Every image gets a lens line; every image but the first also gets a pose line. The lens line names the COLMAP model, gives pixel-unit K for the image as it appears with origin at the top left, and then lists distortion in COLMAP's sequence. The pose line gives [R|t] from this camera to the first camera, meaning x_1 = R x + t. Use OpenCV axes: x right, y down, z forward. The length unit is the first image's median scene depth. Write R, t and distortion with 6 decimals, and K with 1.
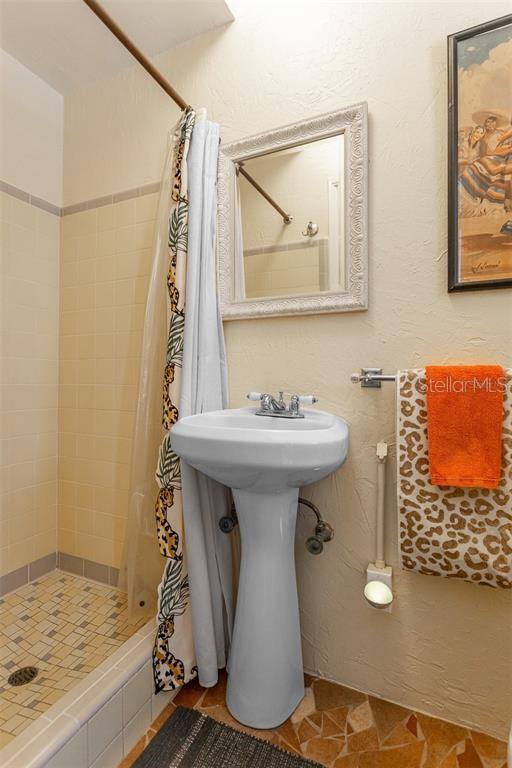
lens RADIAL K [[377.1, 0, 256.0], [0, 377.1, 384.0], [0, 0, 1]] dist [-0.003700, 0.000944]
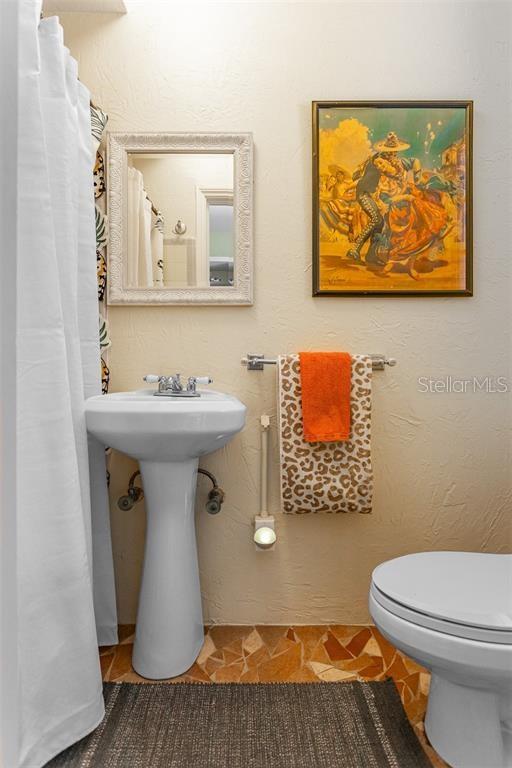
lens RADIAL K [[377.1, 0, 256.0], [0, 377.1, 384.0], [0, 0, 1]] dist [-0.003700, 0.000944]
pose [[0.904163, -0.006940, 0.427132, -0.235118], [0.006661, 0.999976, 0.002148, 0.057855], [-0.427136, 0.000903, 0.904187, -0.103179]]
